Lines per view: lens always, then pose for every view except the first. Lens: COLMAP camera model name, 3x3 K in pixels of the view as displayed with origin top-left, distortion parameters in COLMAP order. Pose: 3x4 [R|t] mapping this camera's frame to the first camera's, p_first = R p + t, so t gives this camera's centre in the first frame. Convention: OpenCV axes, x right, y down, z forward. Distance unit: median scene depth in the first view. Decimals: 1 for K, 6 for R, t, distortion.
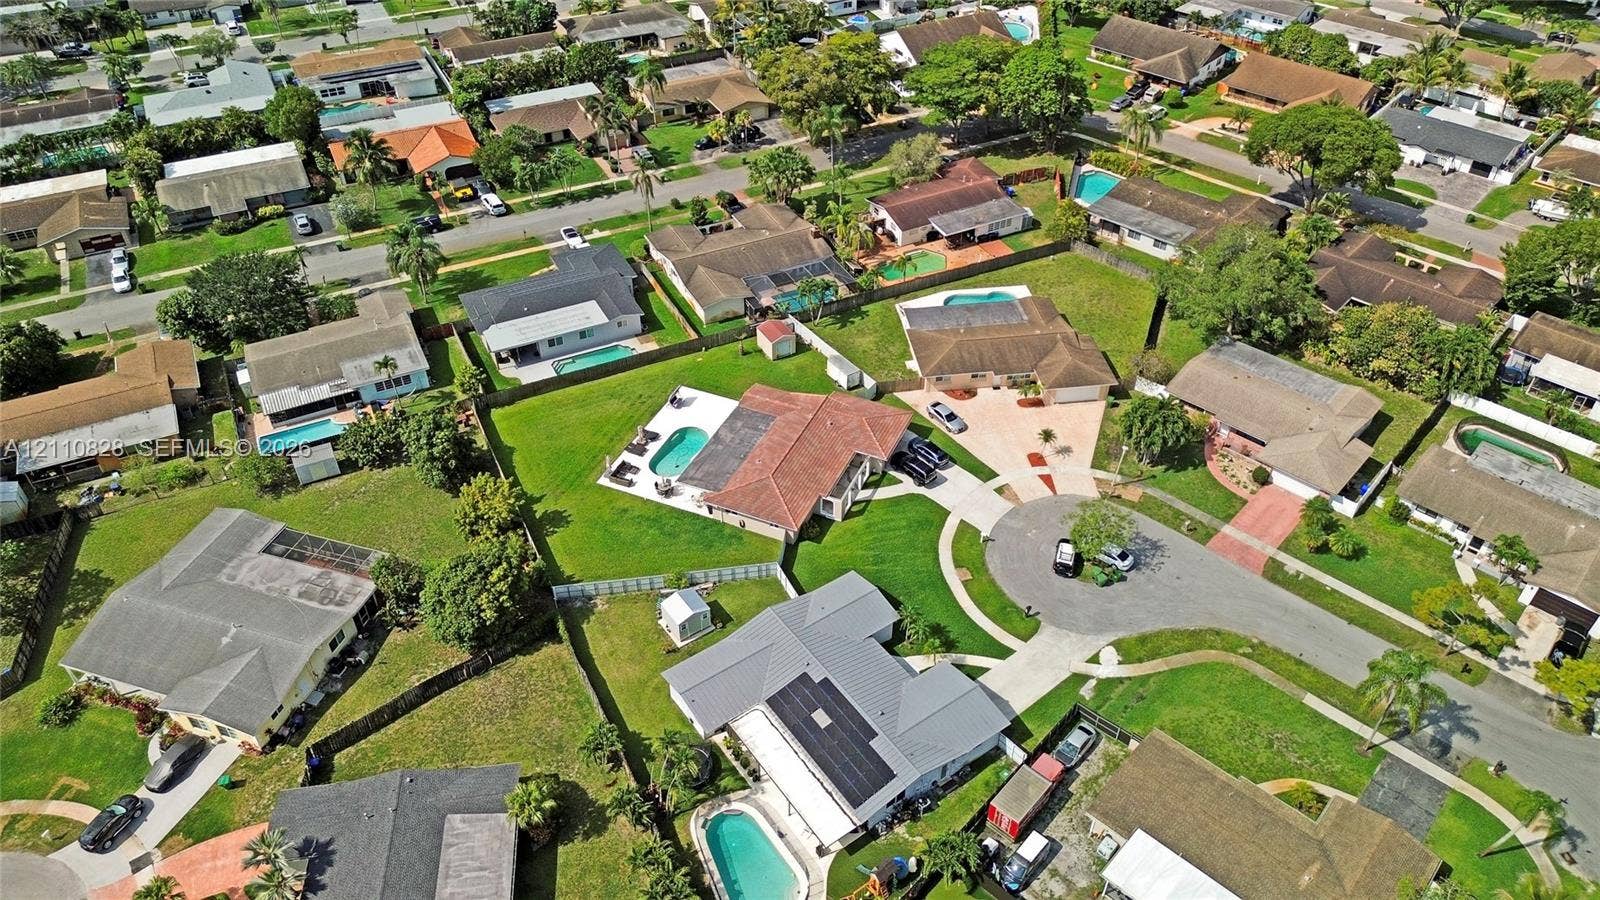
lens RADIAL K [[1128.7, 0, 806.3], [0, 1128.7, 449.3], [0, 0, 1]] dist [0.076864, -0.080944]
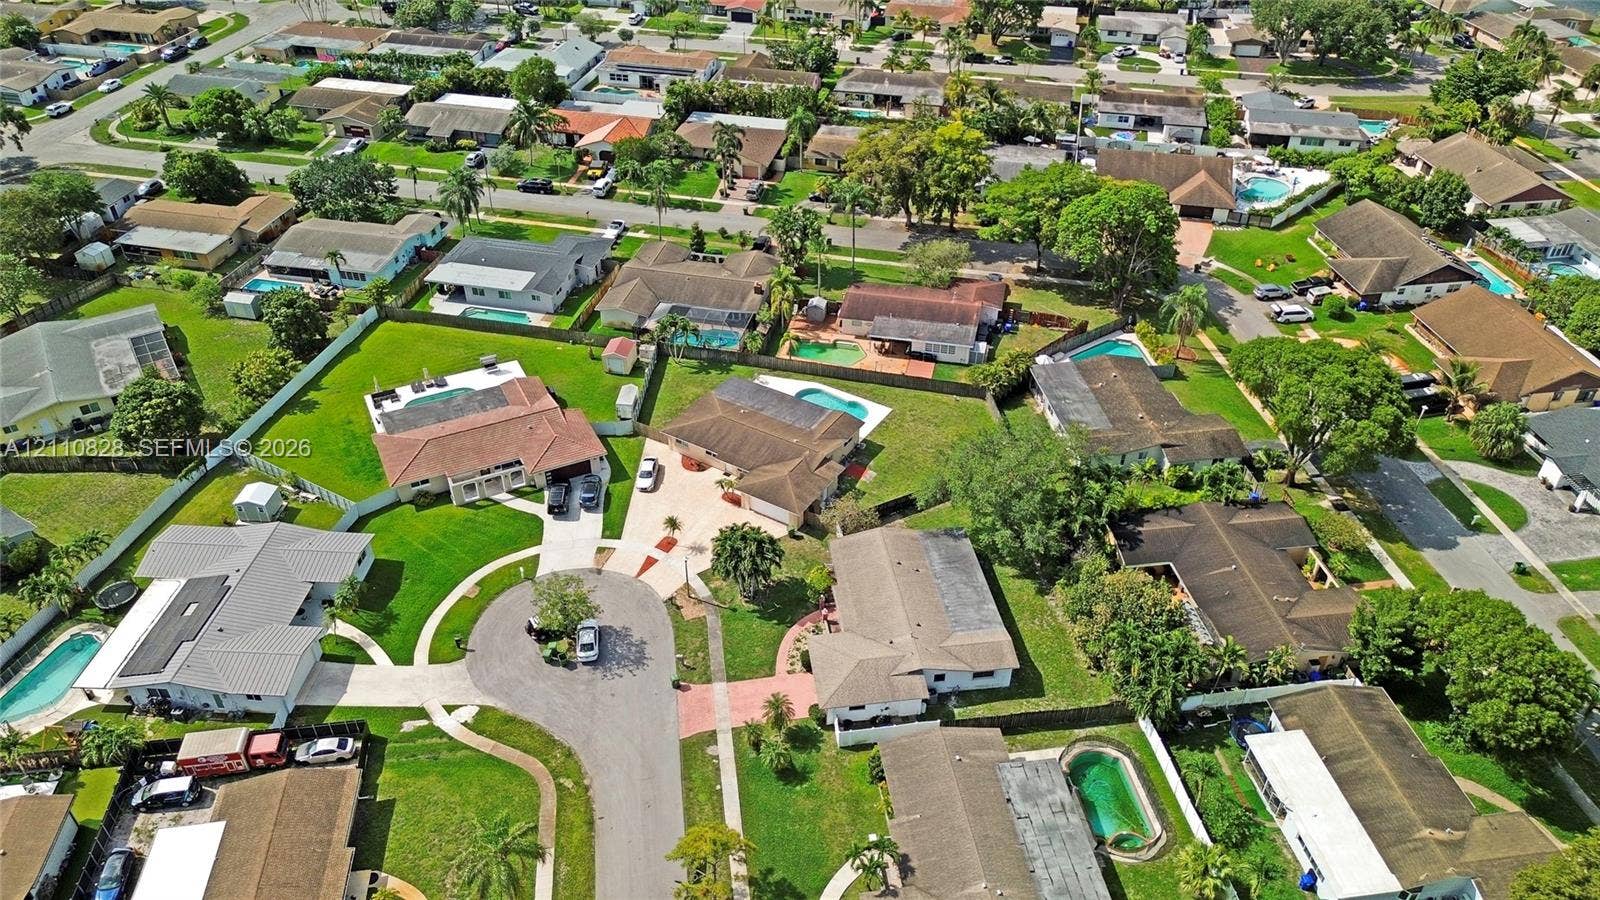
lens RADIAL K [[1128.7, 0, 806.3], [0, 1128.7, 449.3], [0, 0, 1]] dist [0.076864, -0.080944]
pose [[0.772896, 0.381528, -0.507019, 0.711730], [-0.410912, 0.909813, 0.058237, -0.160144], [0.483512, 0.163329, 0.859965, 0.203618]]
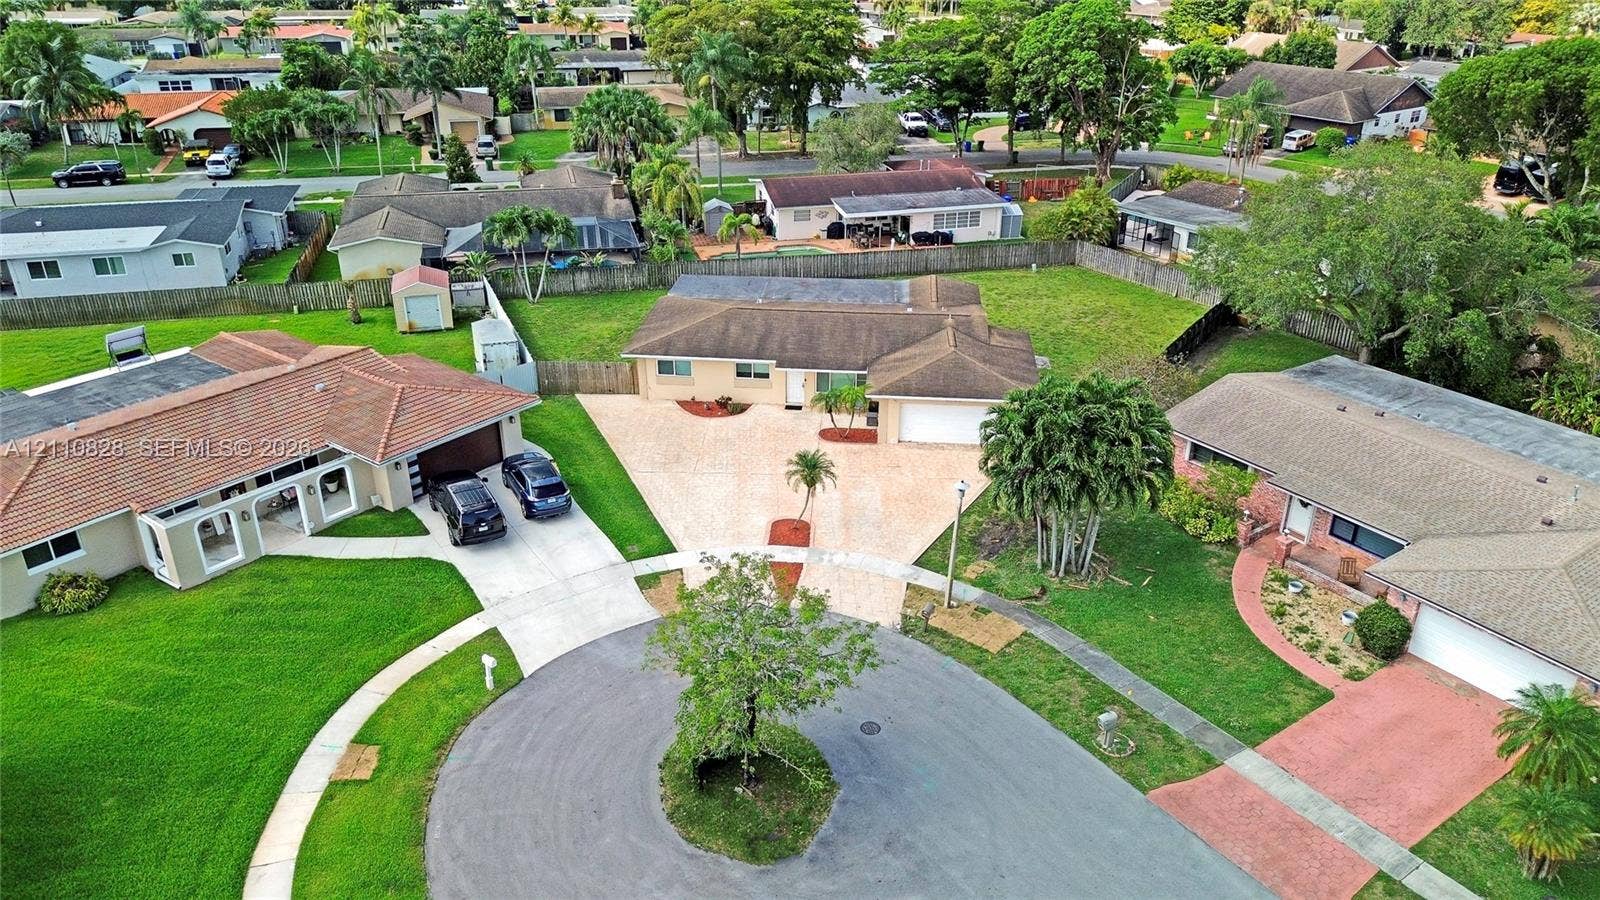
lens RADIAL K [[1122.0, 0, 806.1], [0, 1122.0, 472.5], [0, 0, 1]] dist [0.057585, -0.064021]
pose [[0.974737, 0.101732, -0.198843, 0.269473], [-0.145078, 0.965255, -0.217334, 0.069197], [0.169825, 0.240692, 0.955629, 0.585326]]
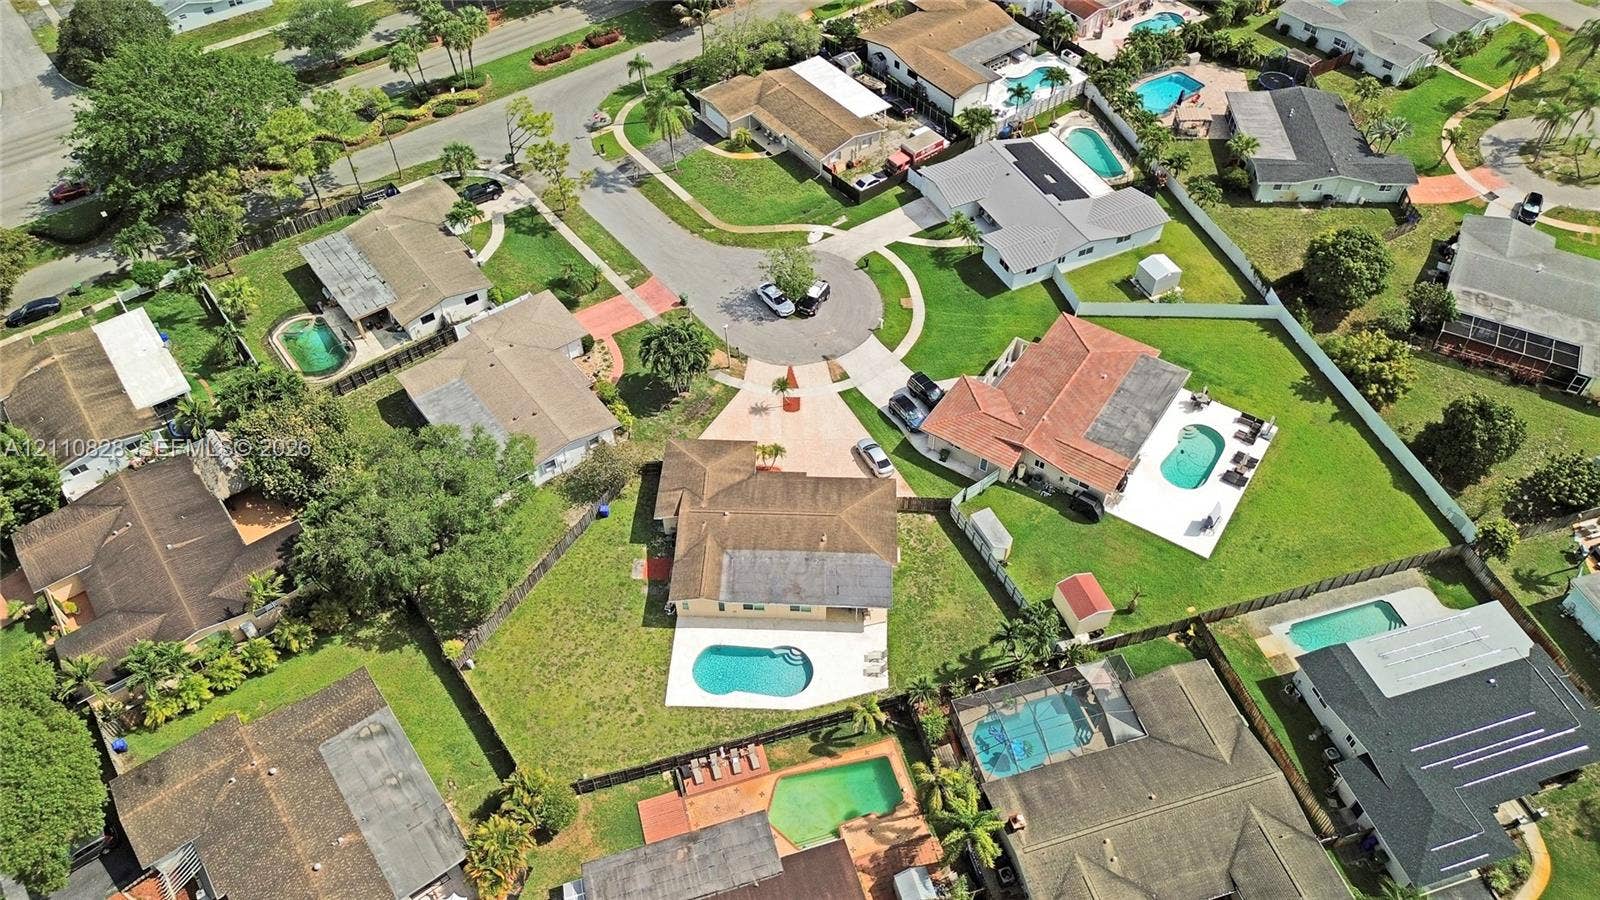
lens RADIAL K [[1113.3, 0, 800.0], [0, 1113.3, 450.0], [0, 0, 1]] dist [0.142259, -0.259669]
pose [[-0.984866, -0.131901, 0.112435, 0.084234], [0.109940, 0.026071, 0.993596, -0.847988], [-0.133988, 0.990920, -0.011175, 0.988038]]
